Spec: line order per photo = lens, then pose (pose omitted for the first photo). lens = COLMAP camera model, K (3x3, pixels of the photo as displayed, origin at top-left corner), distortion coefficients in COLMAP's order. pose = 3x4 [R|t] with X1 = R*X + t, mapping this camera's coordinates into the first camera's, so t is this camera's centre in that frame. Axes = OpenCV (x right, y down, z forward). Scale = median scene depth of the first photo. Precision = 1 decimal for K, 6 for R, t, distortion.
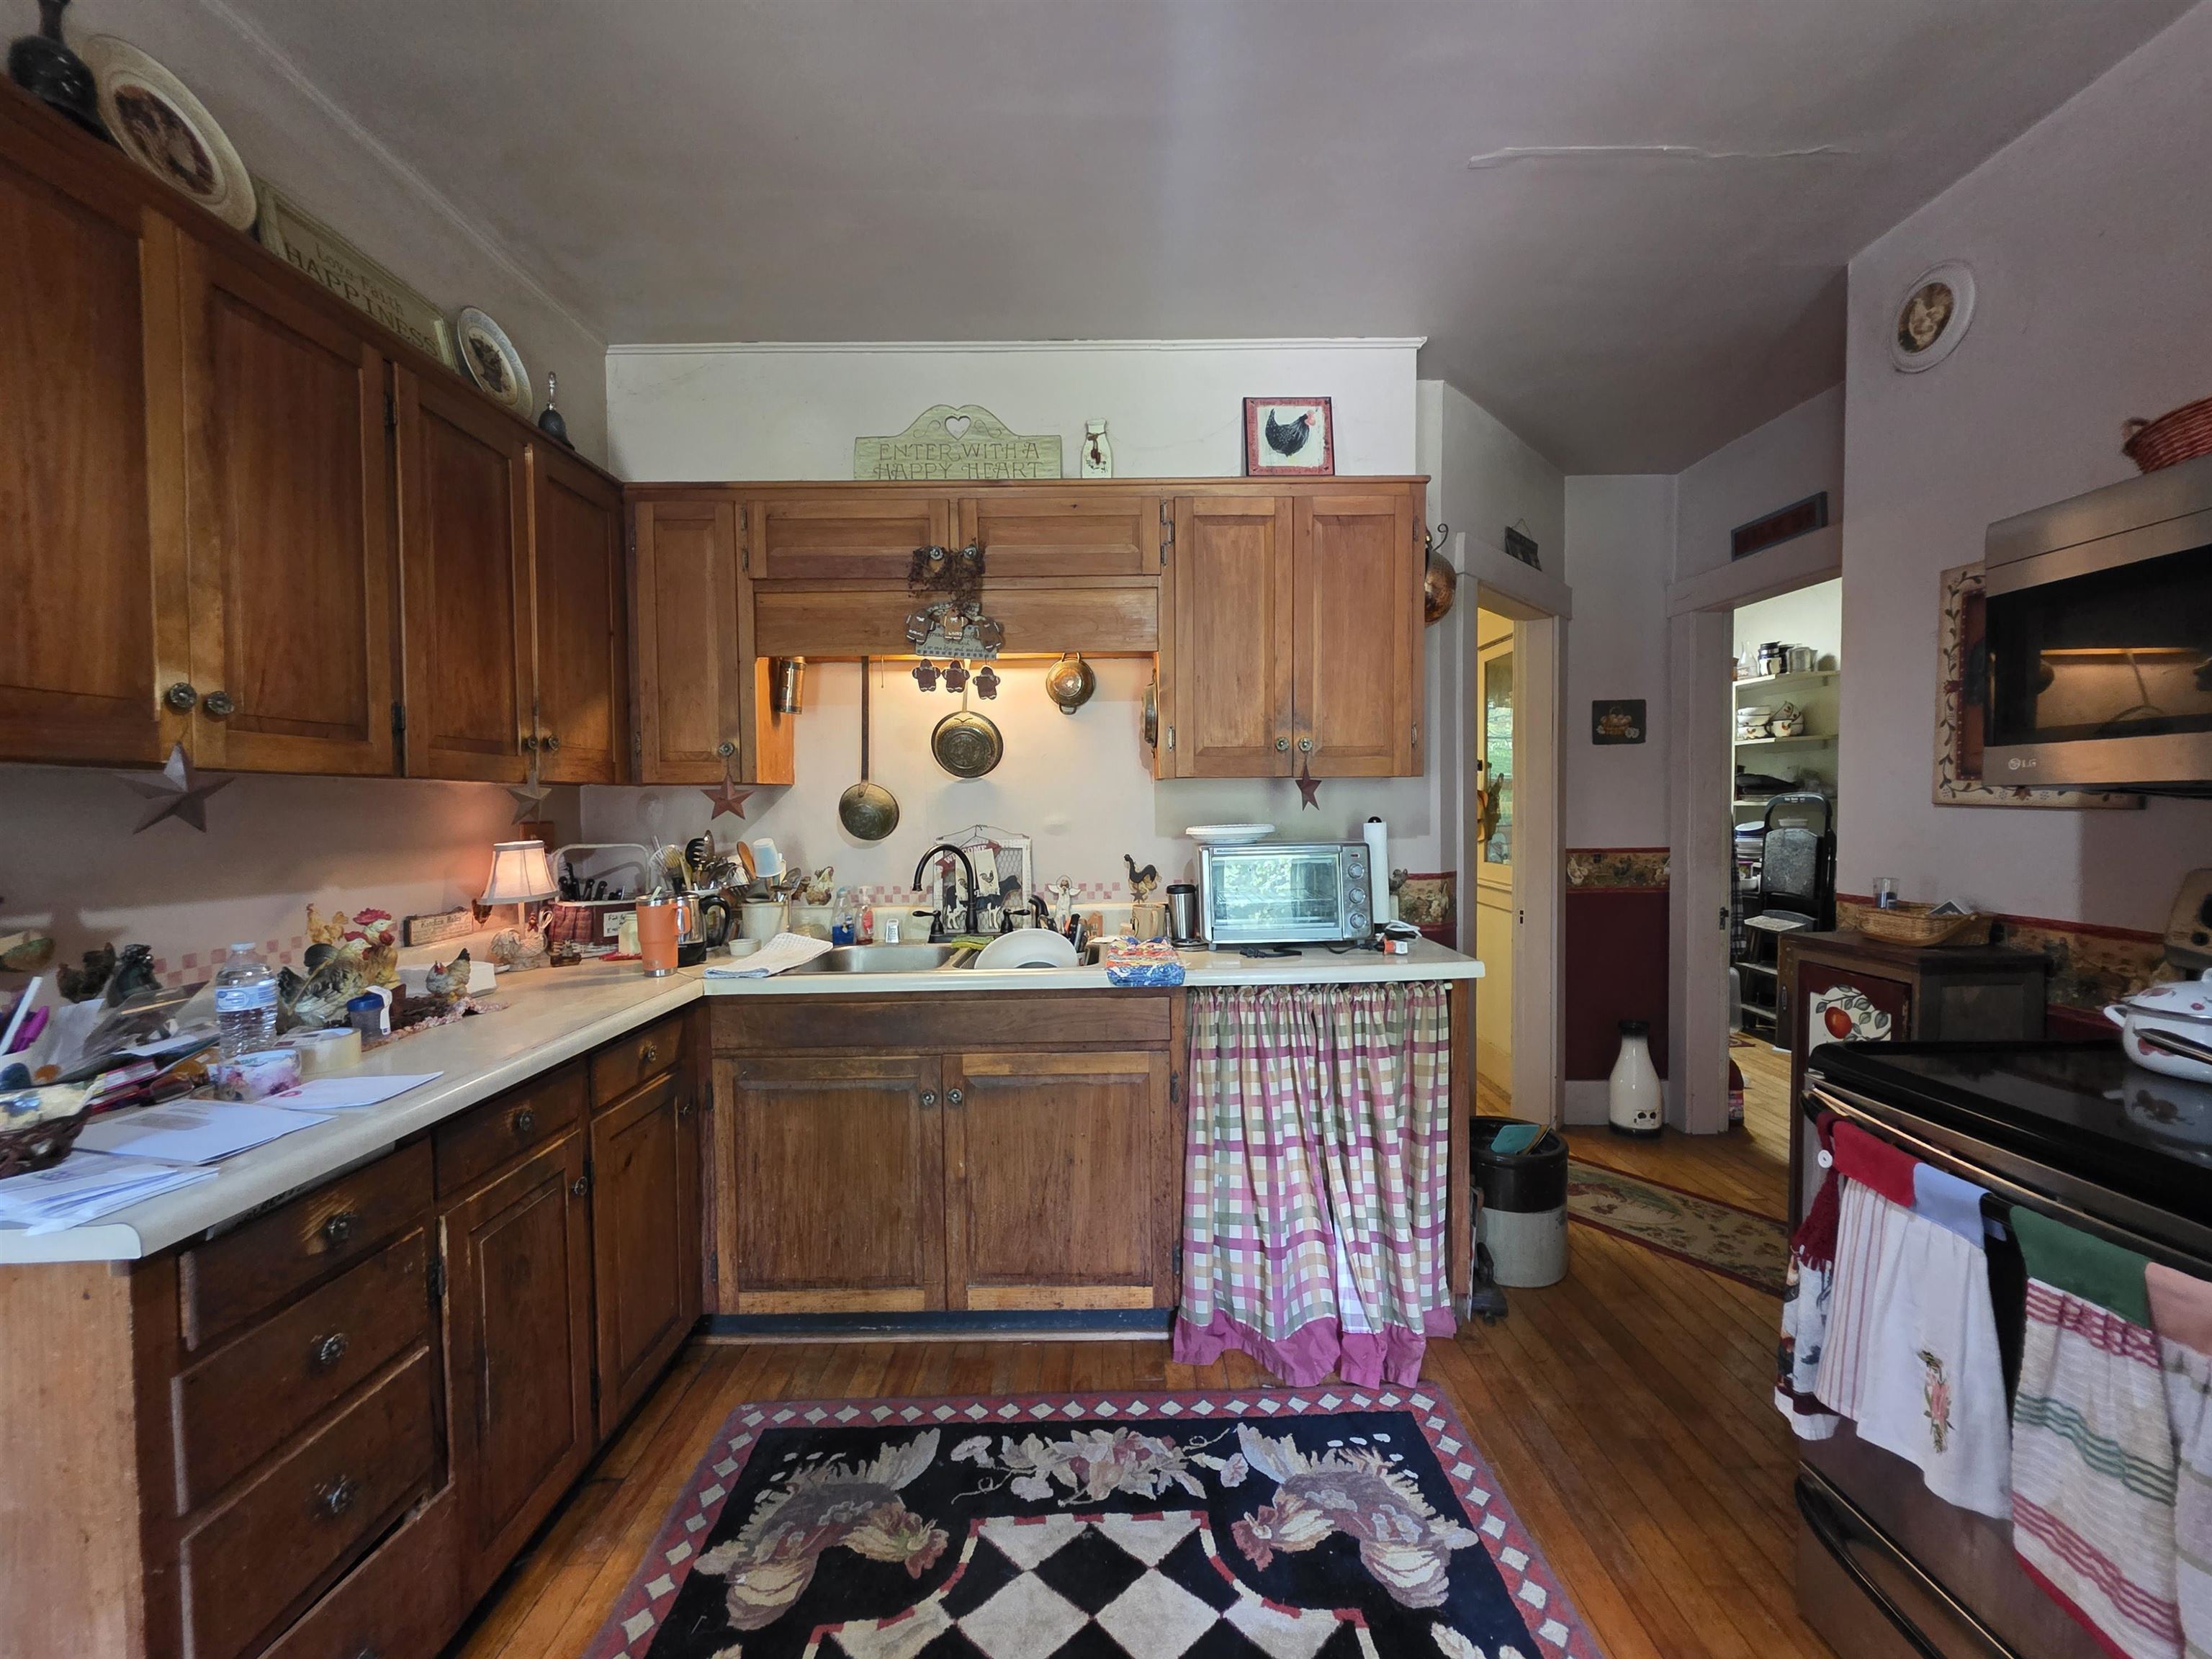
lens RADIAL K [[890.6, 0, 1113.6], [0, 890.6, 823.2], [0, 0, 1]] dist [0.000199, -0.000079]
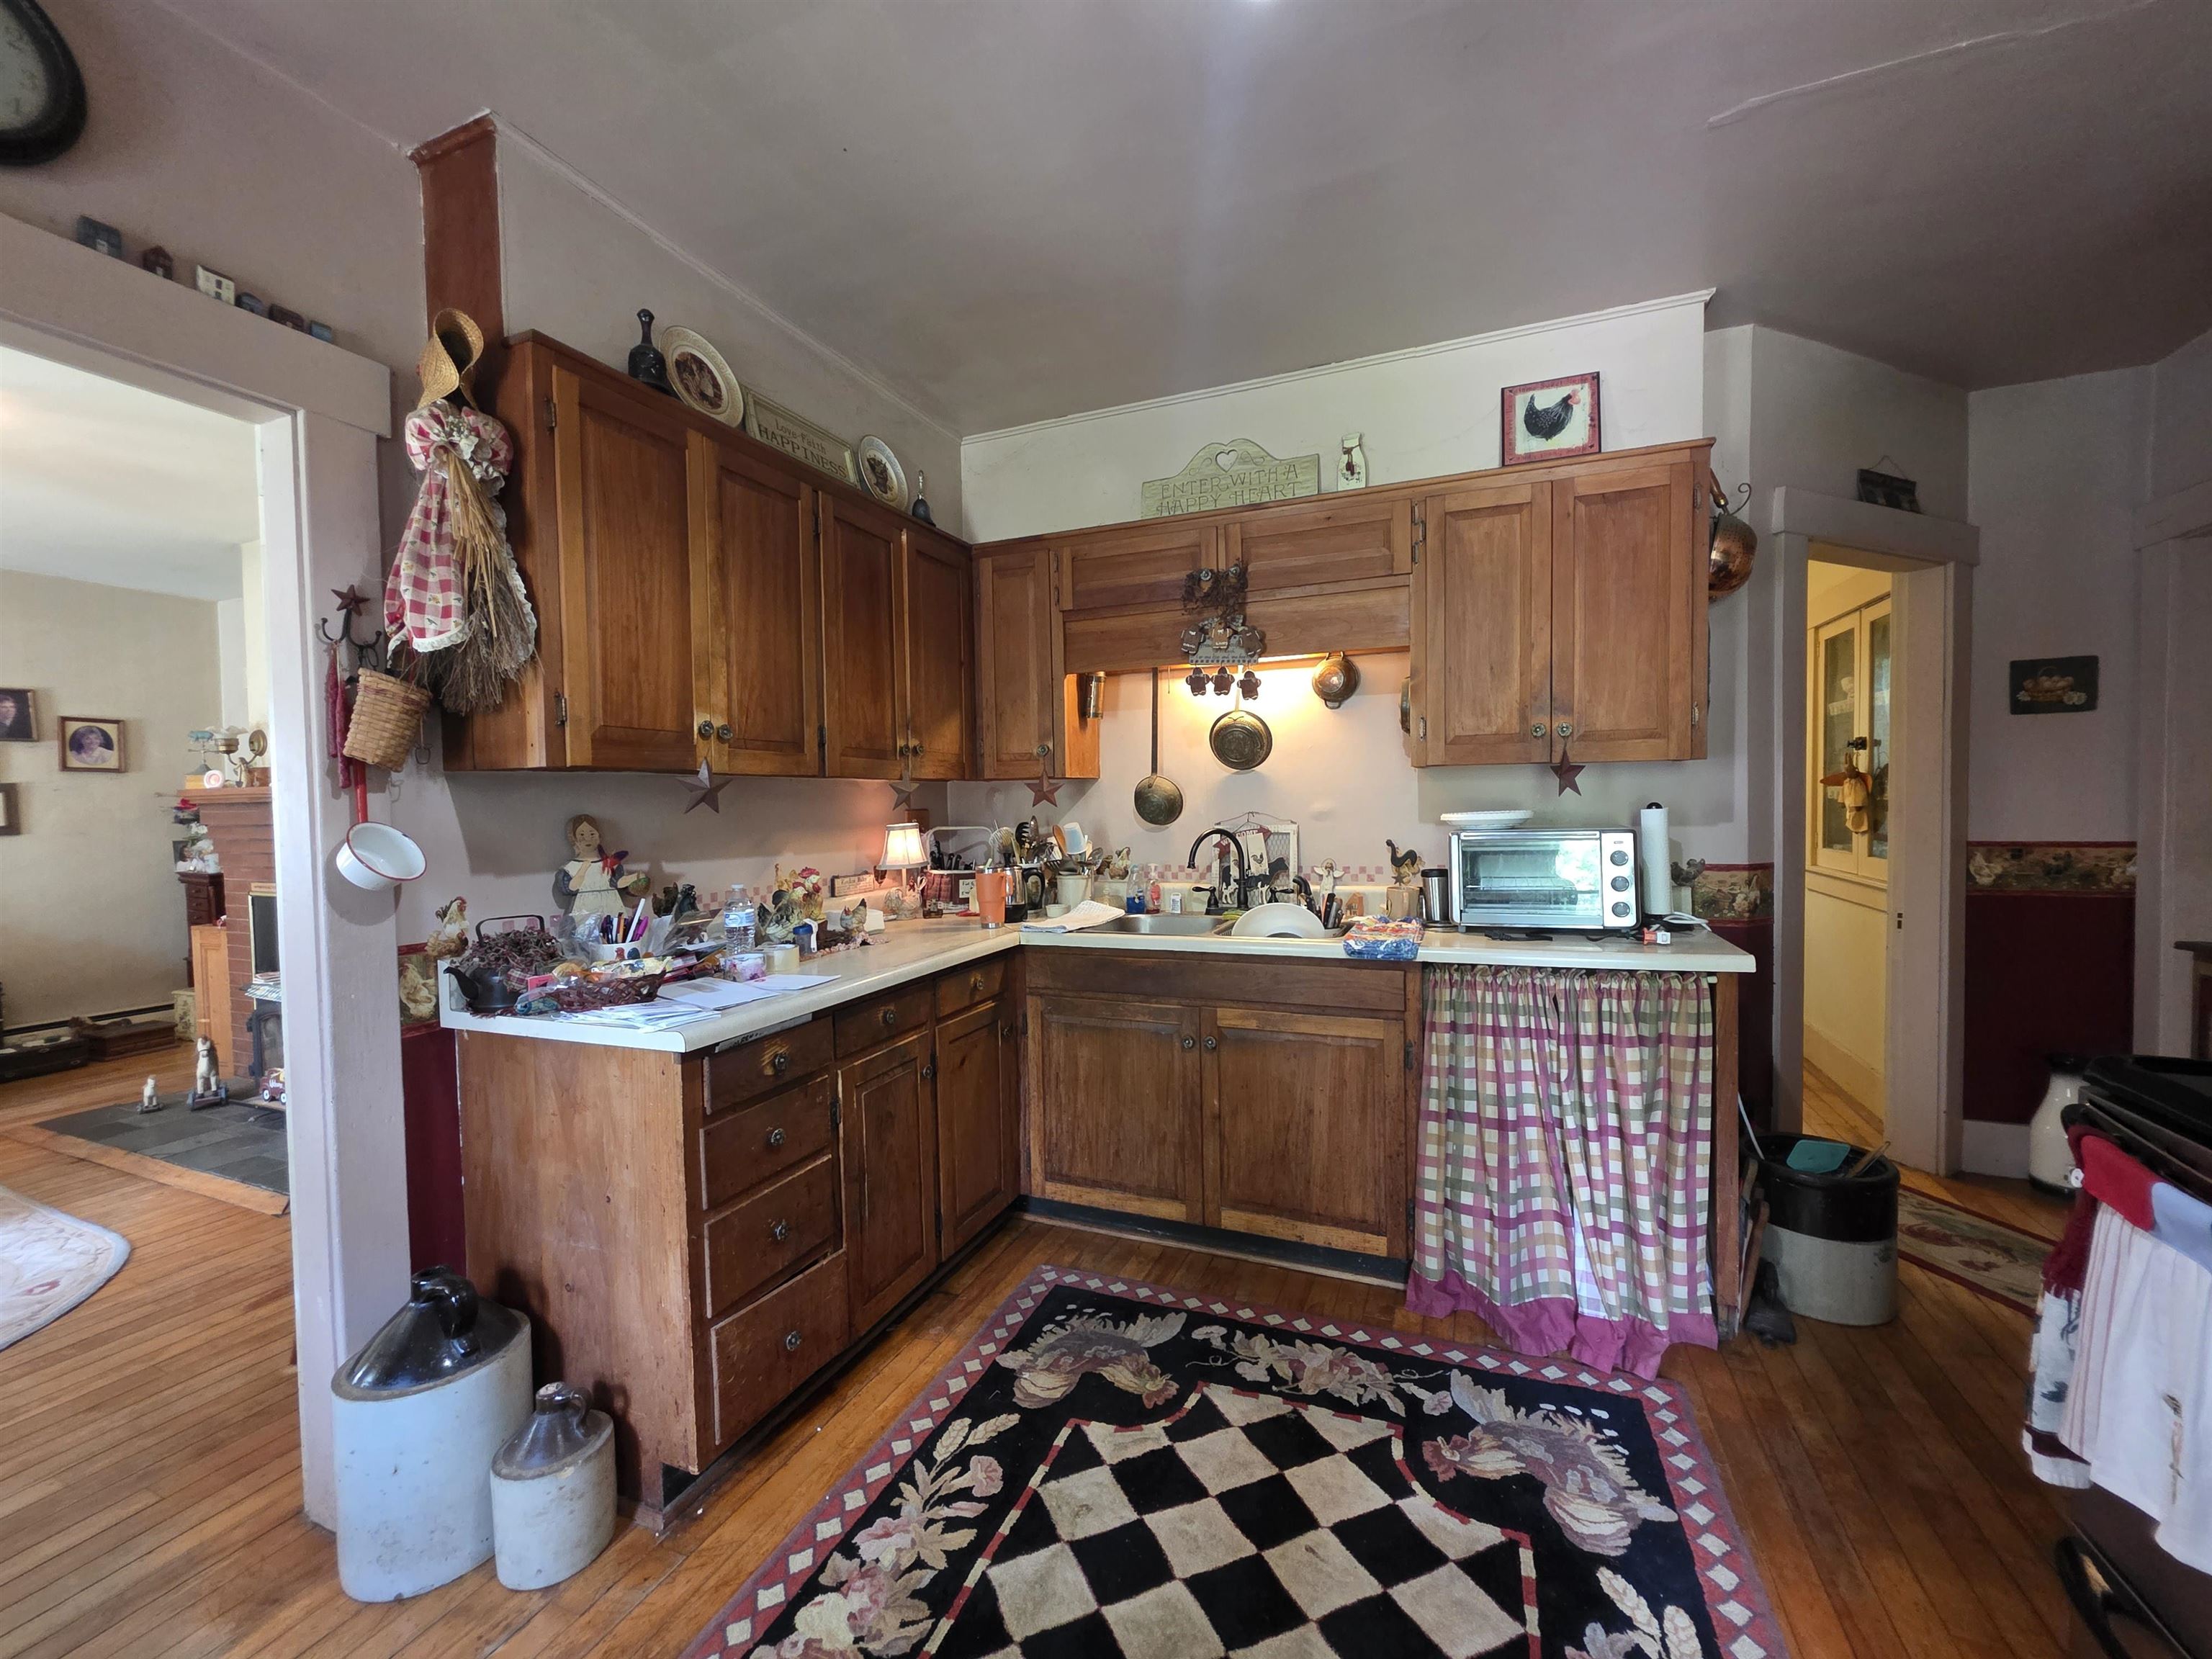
lens RADIAL K [[890.6, 0, 1113.6], [0, 890.6, 823.2], [0, 0, 1]] dist [0.000199, -0.000079]
pose [[0.922960, 0.004594, -0.384868, 0.151818], [-0.000957, 0.999953, 0.009643, 0.007285], [0.384894, -0.008532, 0.922921, -0.122817]]
